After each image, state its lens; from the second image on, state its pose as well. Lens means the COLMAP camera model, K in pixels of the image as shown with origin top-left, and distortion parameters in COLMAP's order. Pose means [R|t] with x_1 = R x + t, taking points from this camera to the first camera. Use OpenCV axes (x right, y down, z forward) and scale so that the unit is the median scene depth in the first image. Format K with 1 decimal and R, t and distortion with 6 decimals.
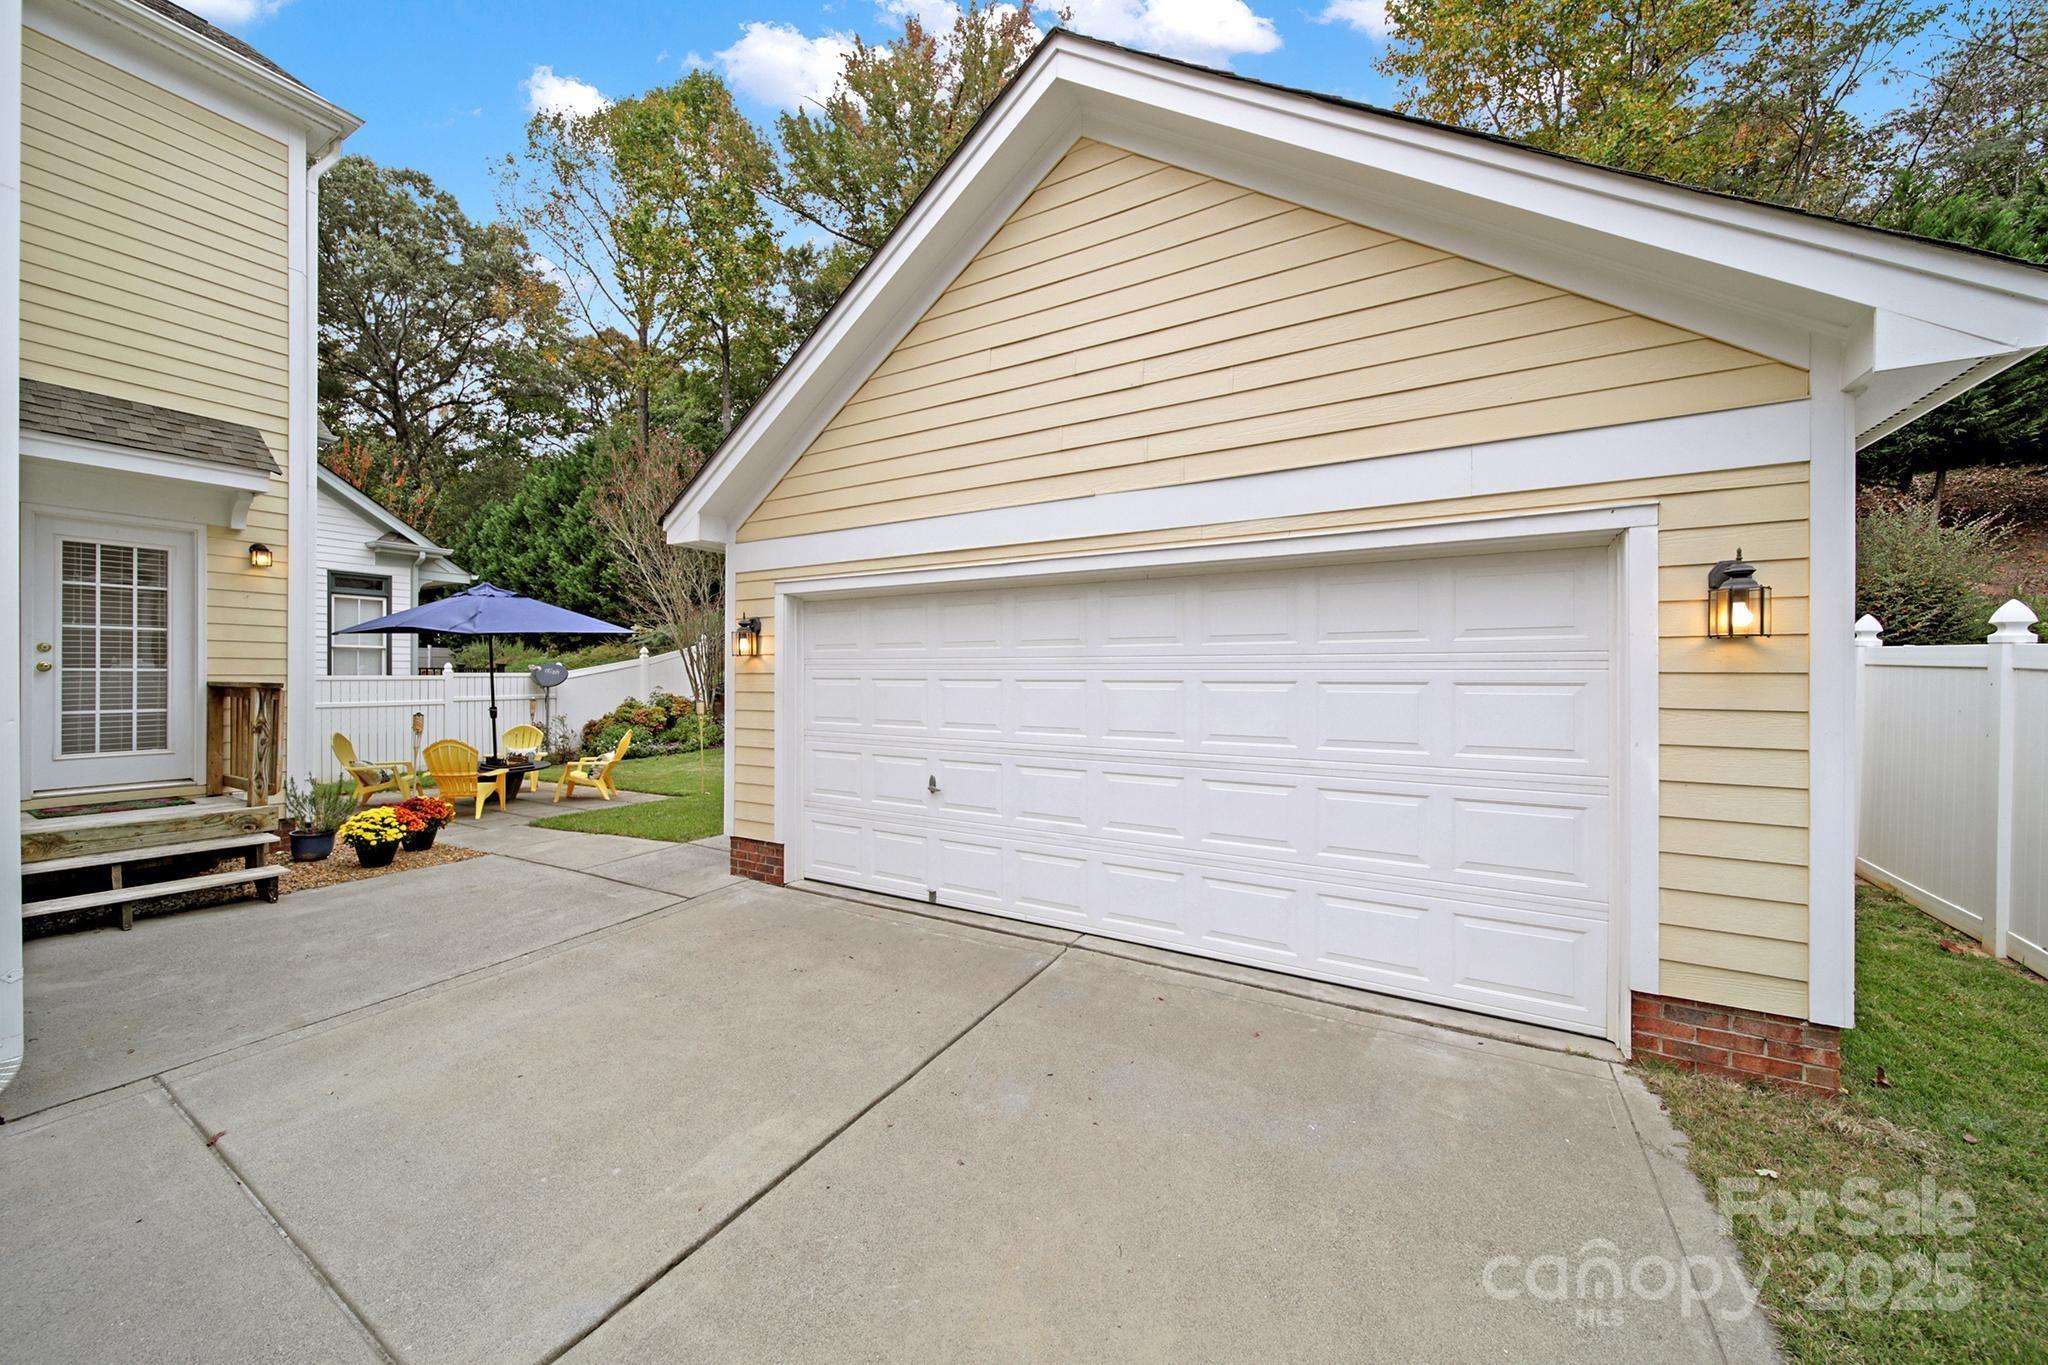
lens RADIAL K [[697.8, 0, 1024.0], [0, 697.8, 682.5], [0, 0, 1]] dist [-0.014174, 0.000054]
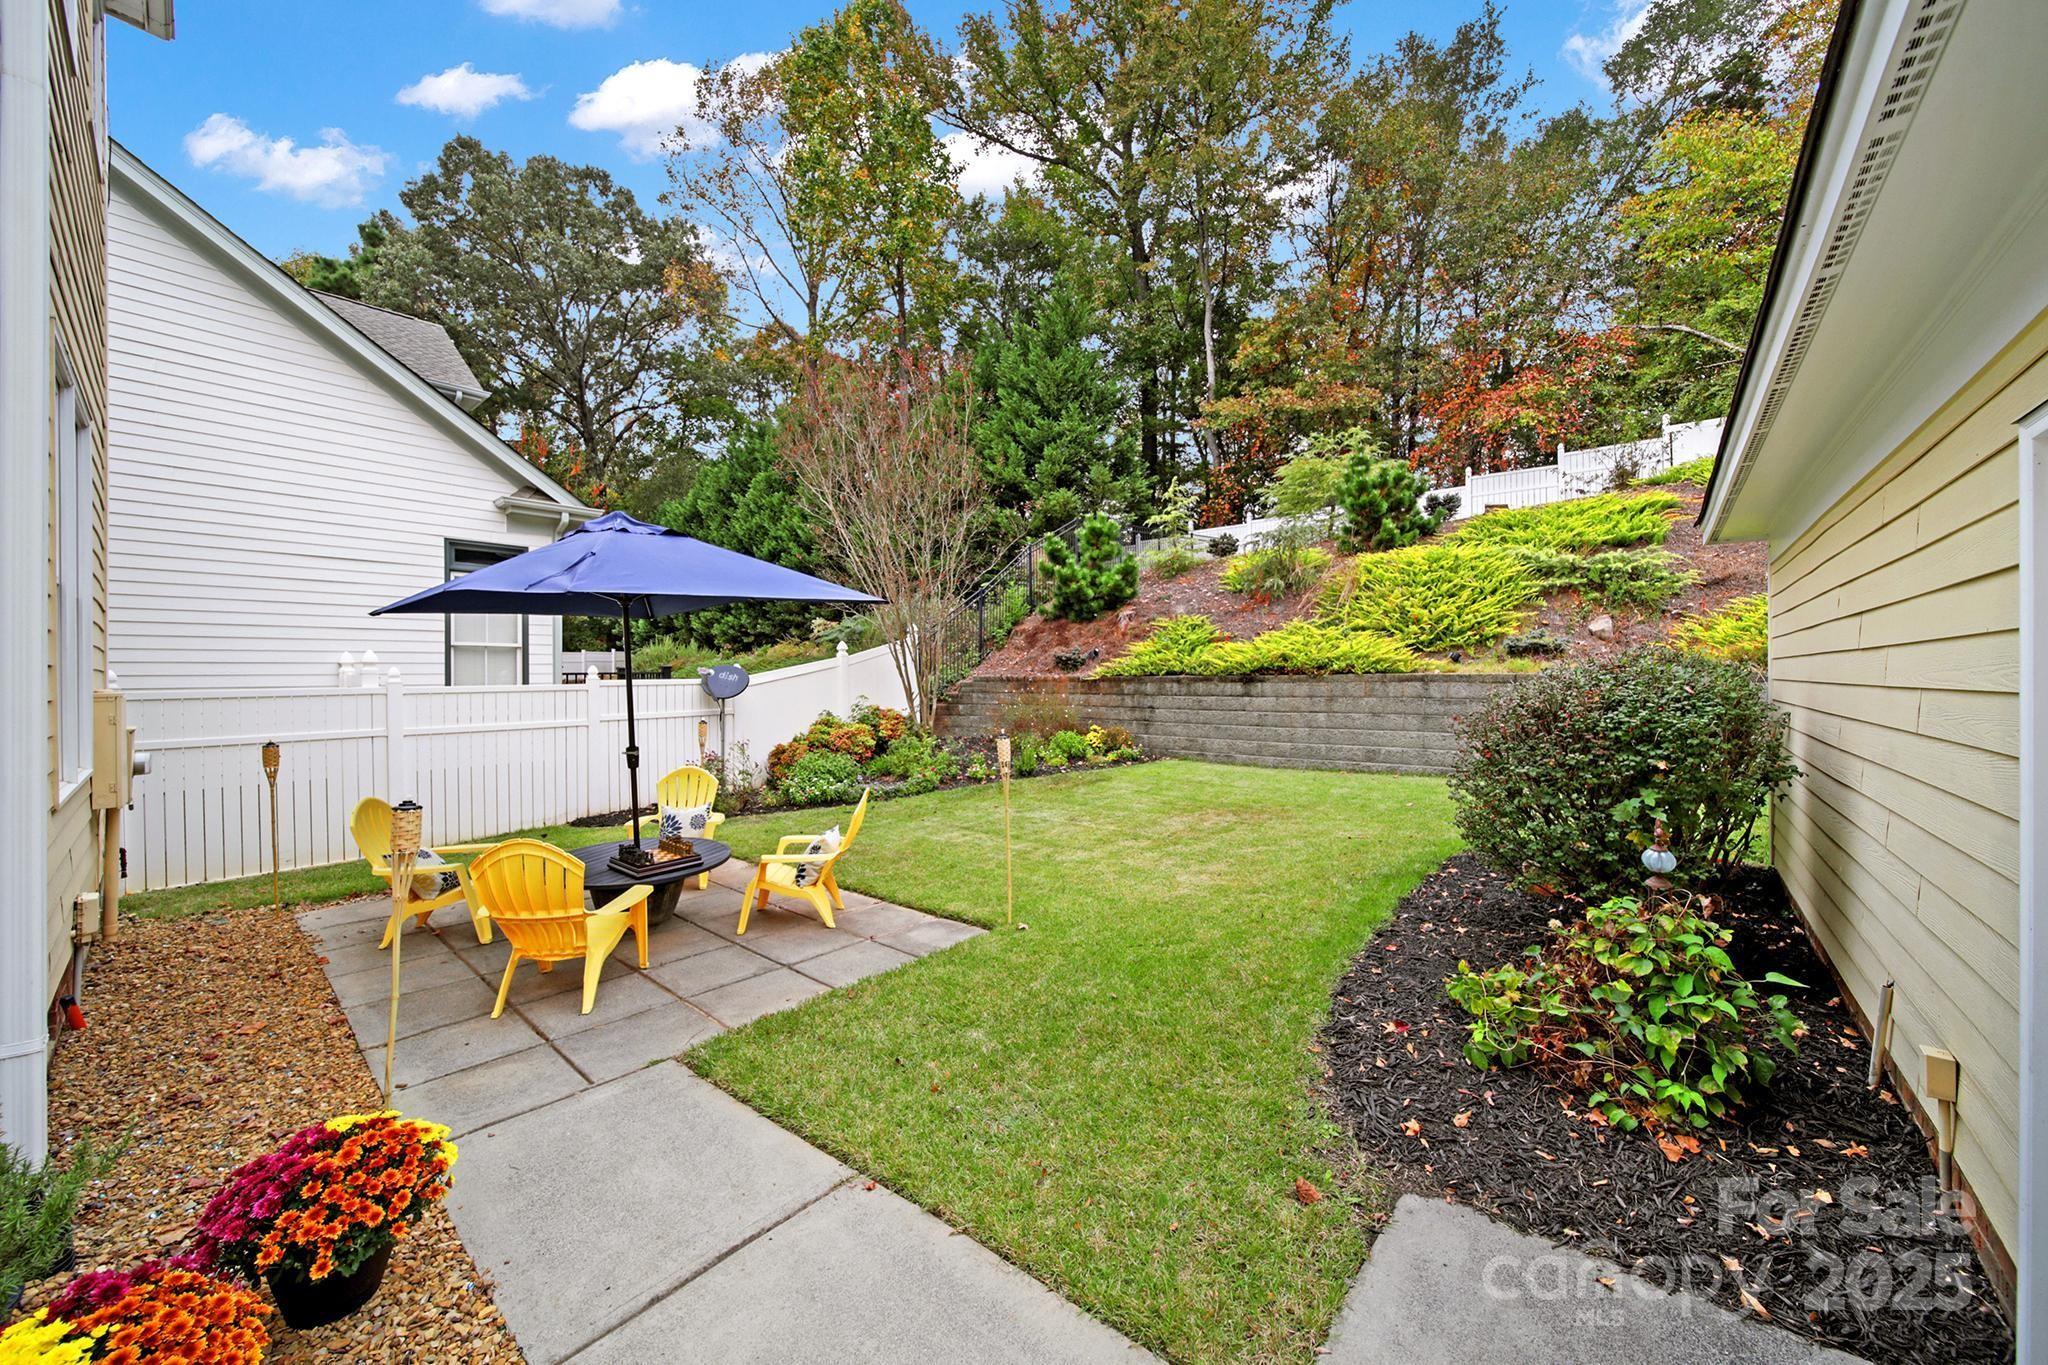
lens RADIAL K [[730.2, 0, 1020.6], [0, 730.2, 667.2], [0, 0, 1]] dist [-0.000114, -0.000206]
pose [[0.977736, -0.013274, -0.209417, -0.099206], [0.008840, 0.999717, -0.022095, -0.002688], [0.209651, 0.019752, 0.977577, 0.142145]]
